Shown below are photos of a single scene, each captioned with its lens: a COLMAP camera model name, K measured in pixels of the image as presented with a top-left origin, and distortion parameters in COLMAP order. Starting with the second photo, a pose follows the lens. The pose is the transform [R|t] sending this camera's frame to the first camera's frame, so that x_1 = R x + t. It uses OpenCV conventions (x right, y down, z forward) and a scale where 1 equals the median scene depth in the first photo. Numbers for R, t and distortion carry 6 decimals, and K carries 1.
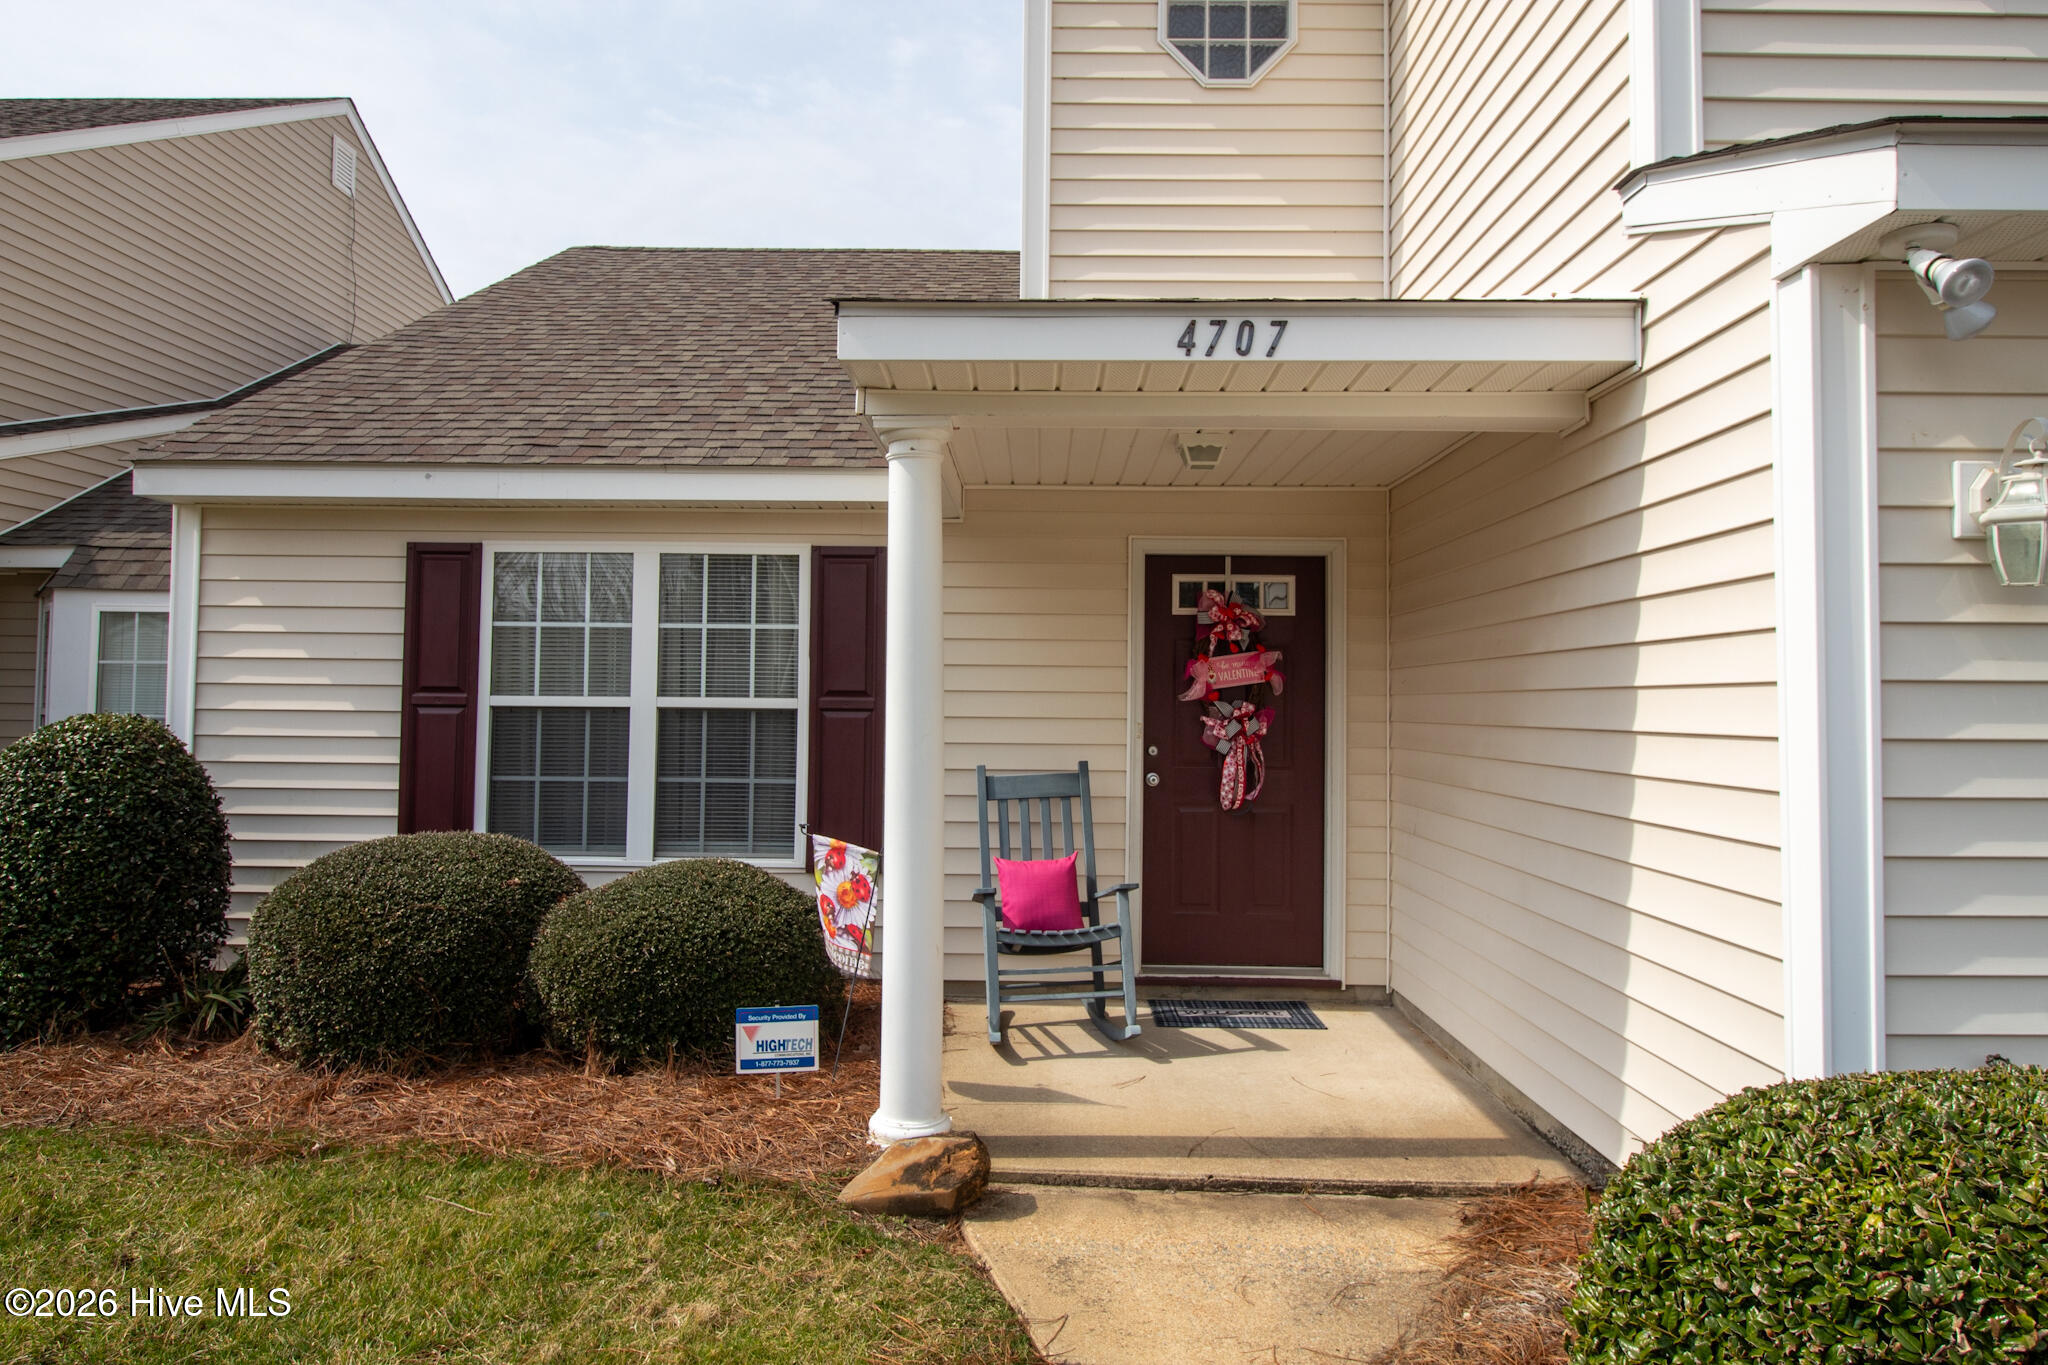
lens RADIAL K [[1181.7, 0, 1029.8], [0, 1181.7, 662.3], [0, 0, 1]] dist [0.020523, -0.030935]
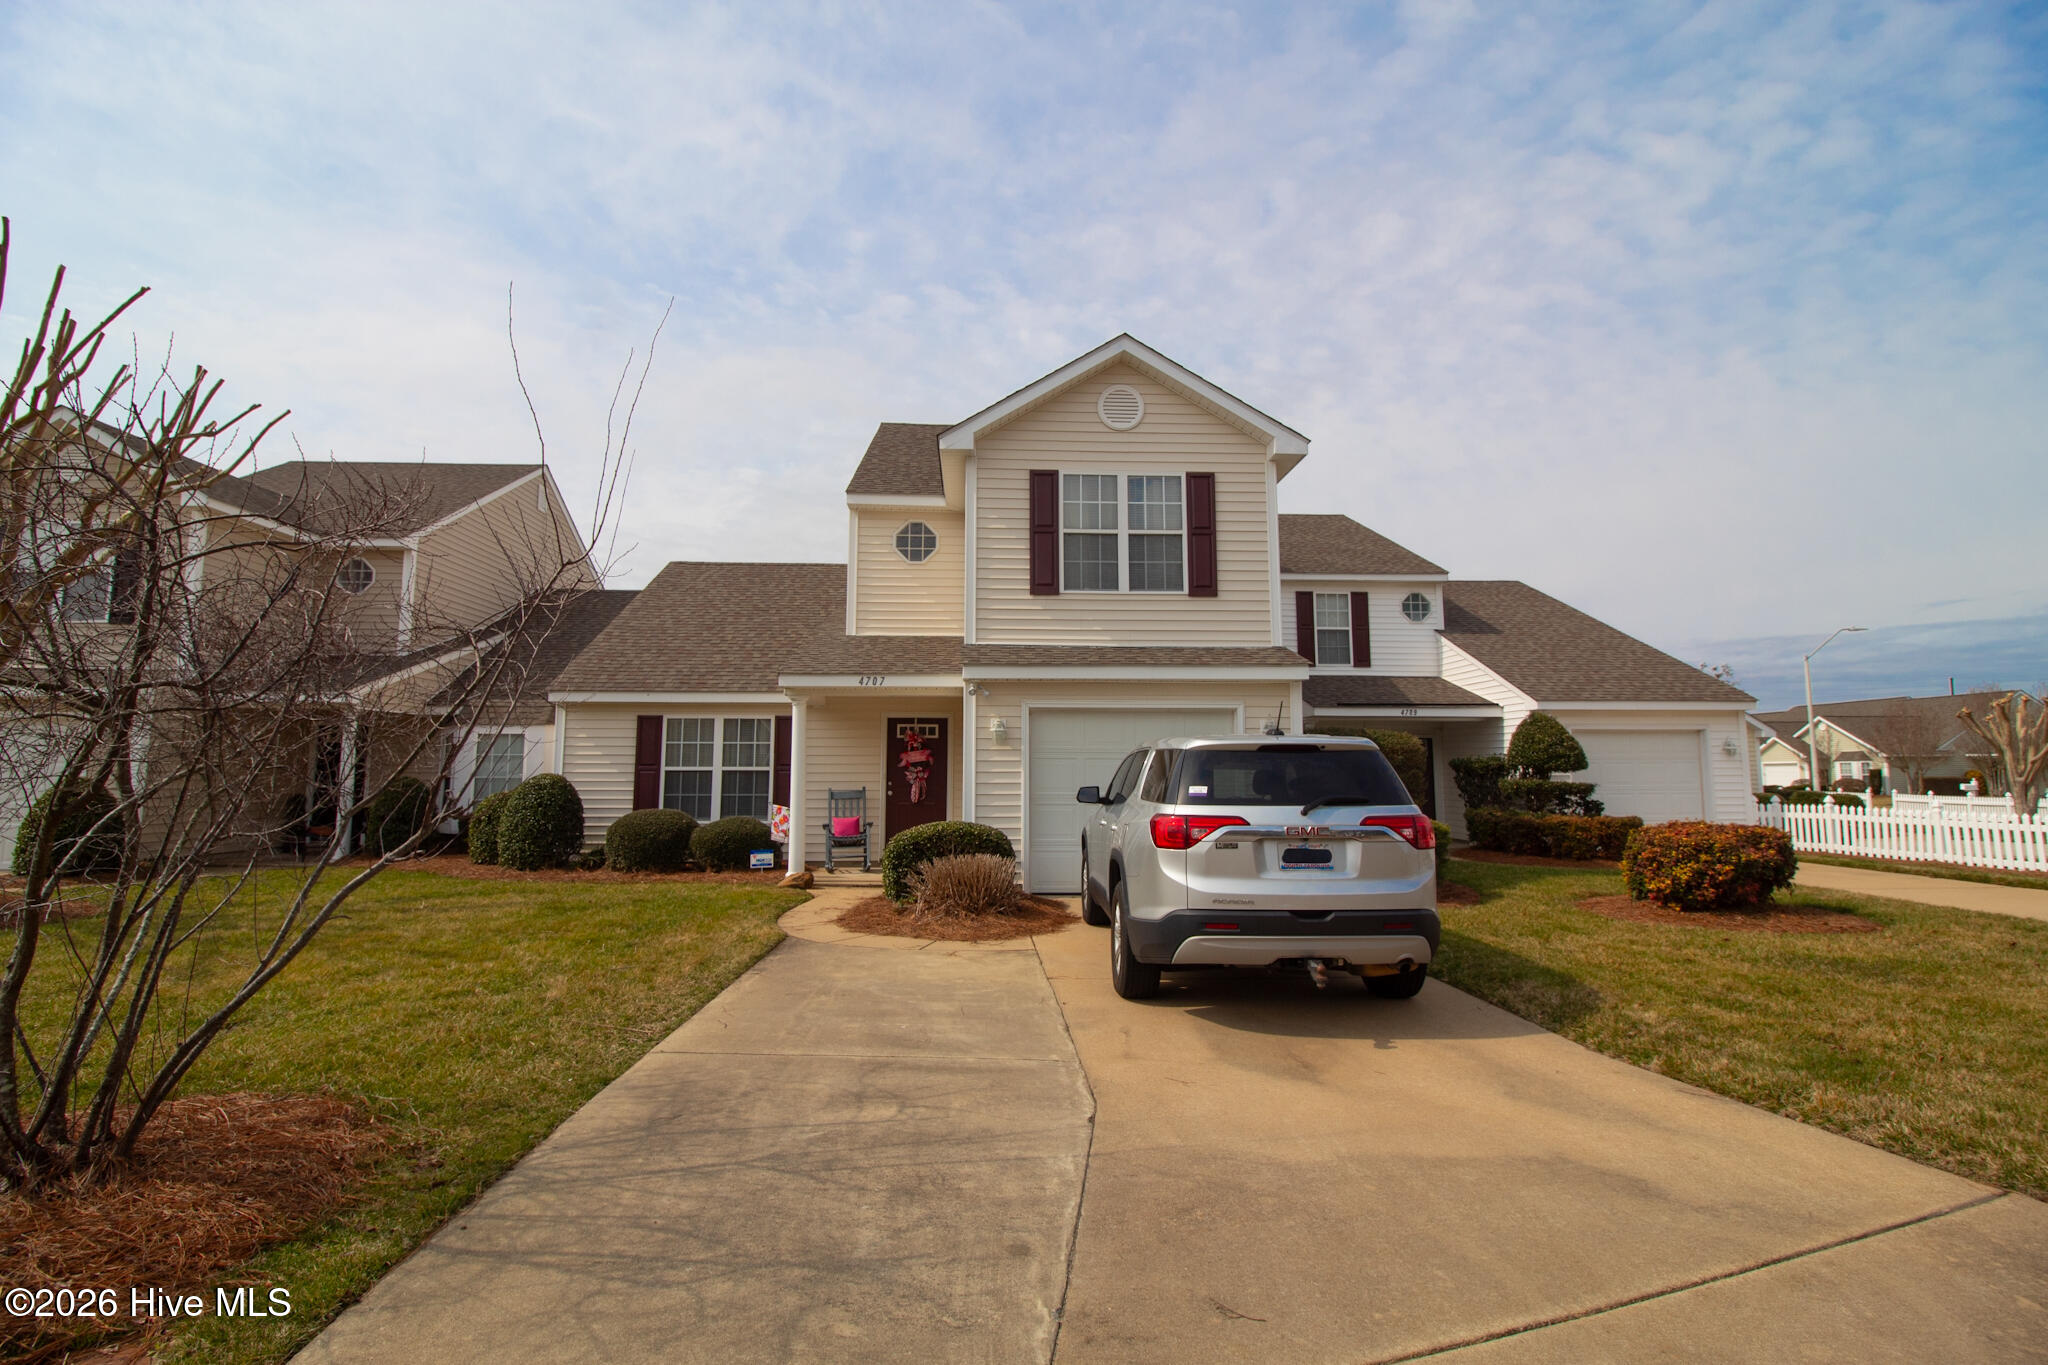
lens RADIAL K [[944.2, 0, 1020.0], [0, 944.2, 664.8], [0, 0, 1]] dist [0.000565, -0.013909]
pose [[0.998345, -0.002593, 0.057453, 0.301452], [0.007113, 0.996880, -0.078614, -0.035199], [-0.057070, 0.078893, 0.995248, -1.442413]]
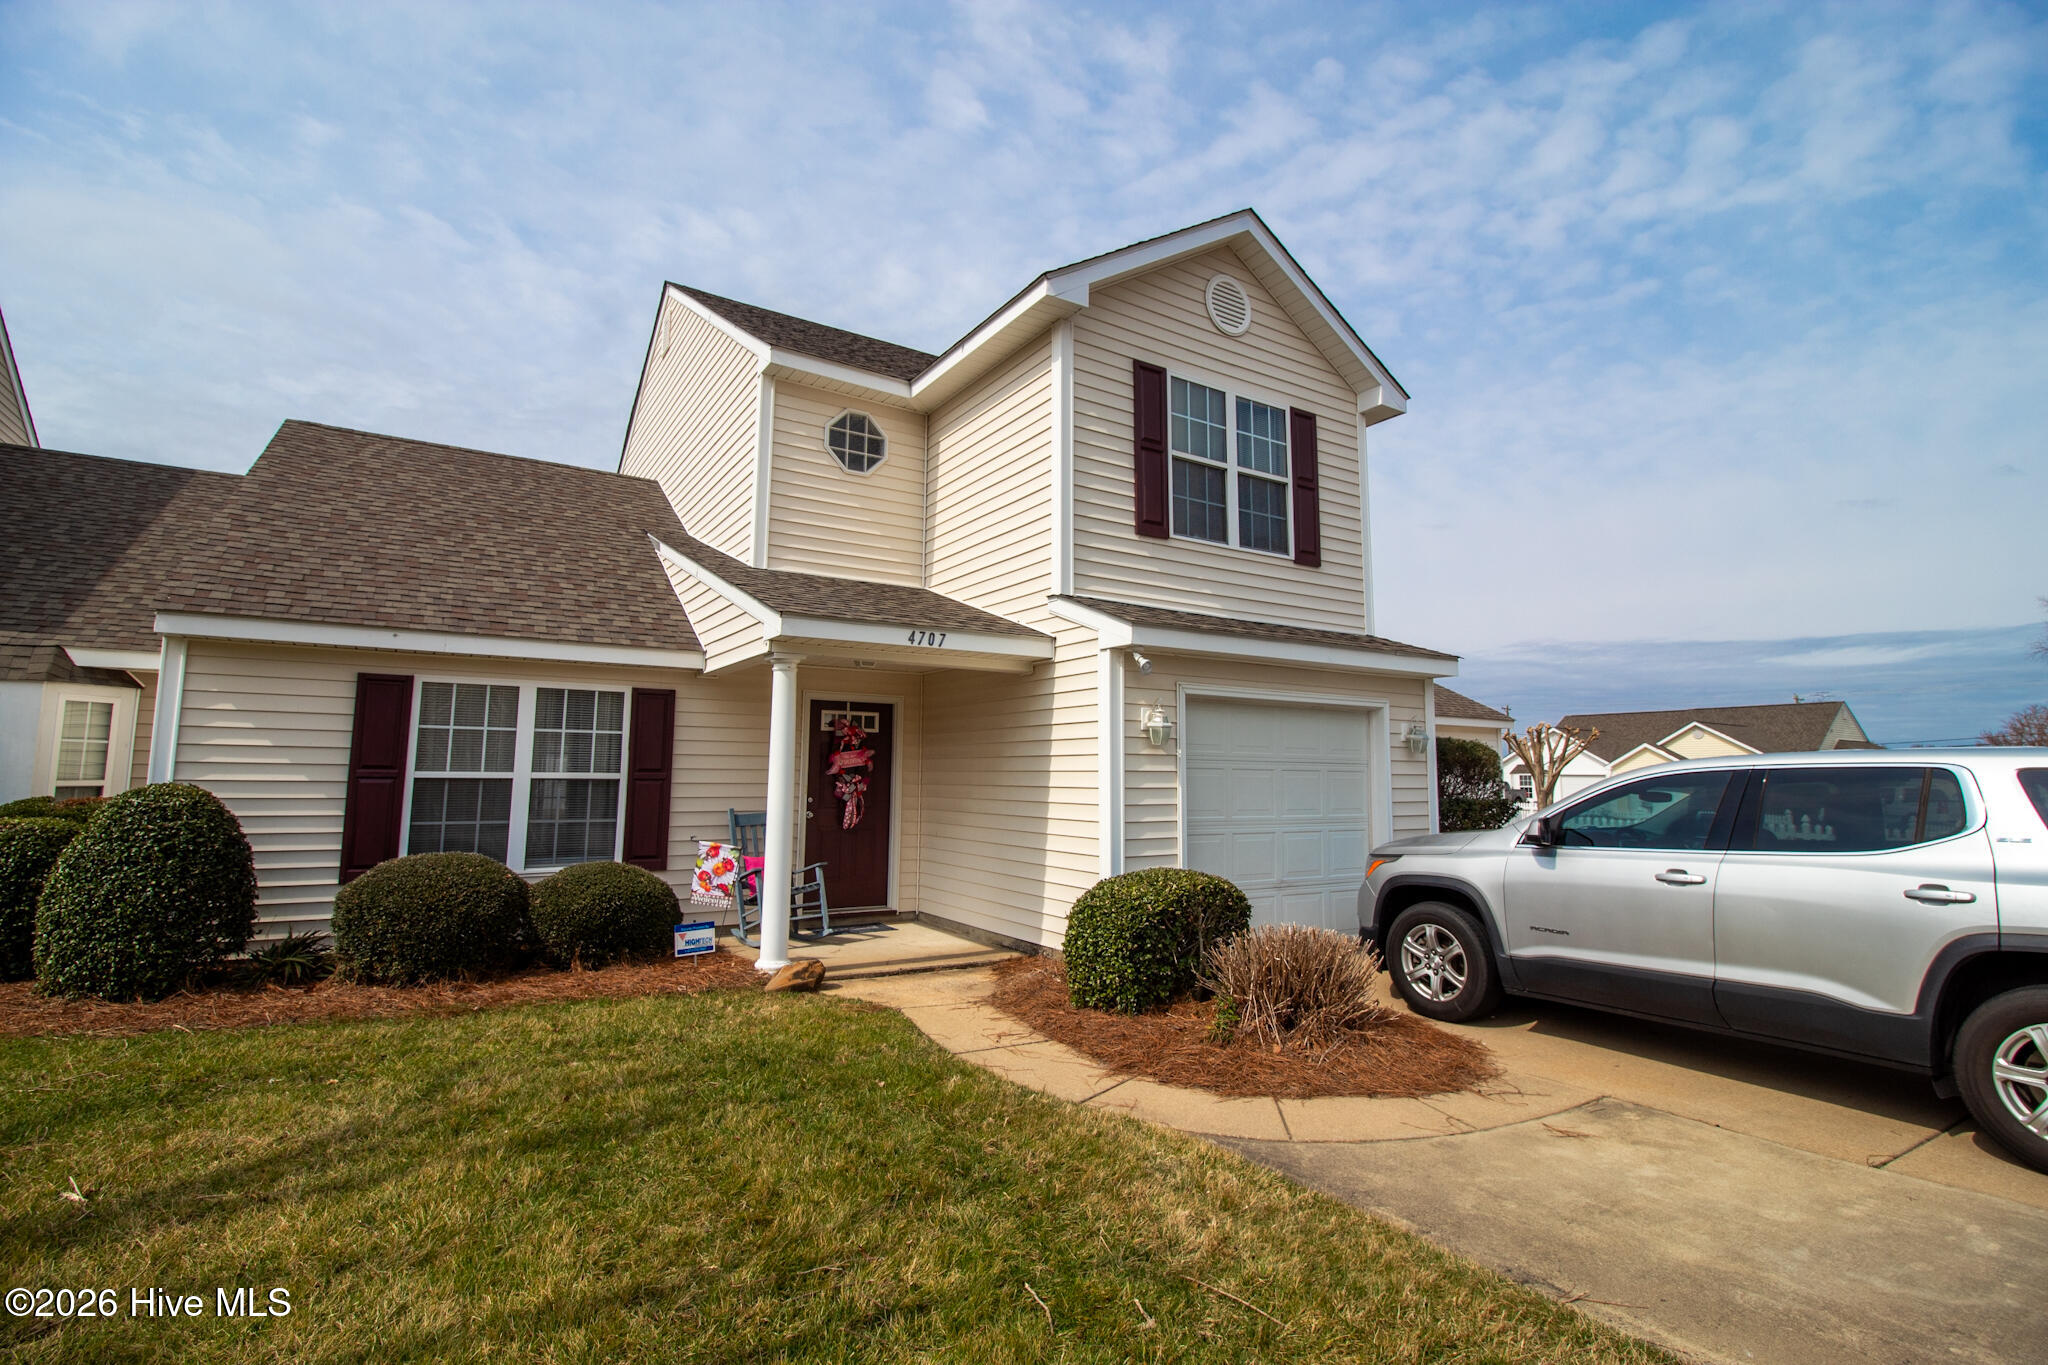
lens RADIAL K [[944.2, 0, 1020.0], [0, 944.2, 664.8], [0, 0, 1]] dist [0.000565, -0.013909]
pose [[0.840940, 0.061014, 0.537678, -0.466481], [-0.019366, 0.996380, -0.082778, -0.026147], [-0.540782, 0.059199, 0.839077, -0.523983]]
